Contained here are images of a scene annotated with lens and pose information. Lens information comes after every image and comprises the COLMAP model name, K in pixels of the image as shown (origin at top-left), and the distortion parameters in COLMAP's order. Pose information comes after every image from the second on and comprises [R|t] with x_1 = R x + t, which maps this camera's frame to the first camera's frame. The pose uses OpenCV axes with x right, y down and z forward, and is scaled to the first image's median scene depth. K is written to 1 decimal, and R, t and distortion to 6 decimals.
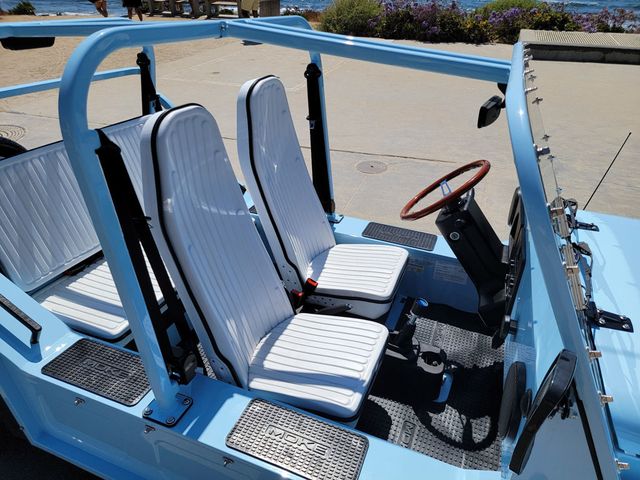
lens RADIAL K [[445.2, 0, 314.1], [0, 445.2, 241.0], [0, 0, 1]] dist [0.061250, -0.039010]
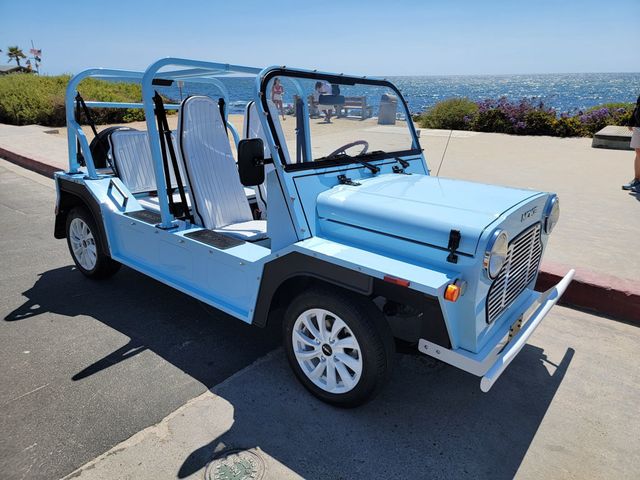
lens RADIAL K [[445.2, 0, 321.2], [0, 445.2, 236.3], [0, 0, 1]] dist [0.061250, -0.039010]
pose [[0.958075, 0.092245, -0.271261, 0.123990], [-0.149598, 0.968510, -0.199019, 0.095389], [0.244361, 0.231256, 0.941705, -0.104205]]
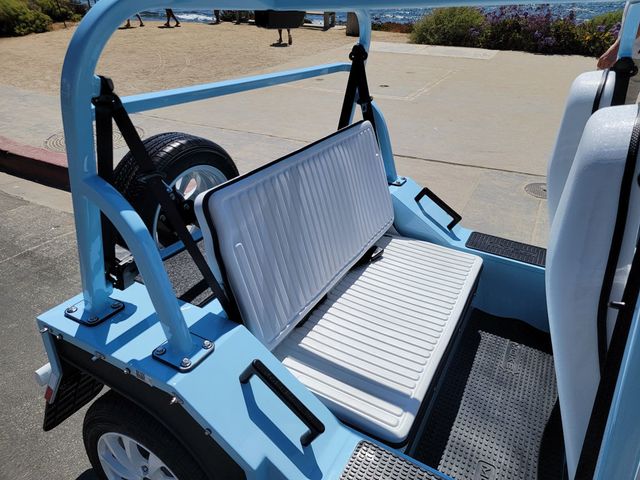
lens RADIAL K [[445.2, 0, 316.2], [0, 445.2, 237.4], [0, 0, 1]] dist [0.061250, -0.039010]
pose [[0.992049, 0.070450, -0.104289, -0.079421], [-0.073387, 0.997000, -0.024594, -0.010350], [0.102244, 0.032051, 0.994243, 0.045131]]
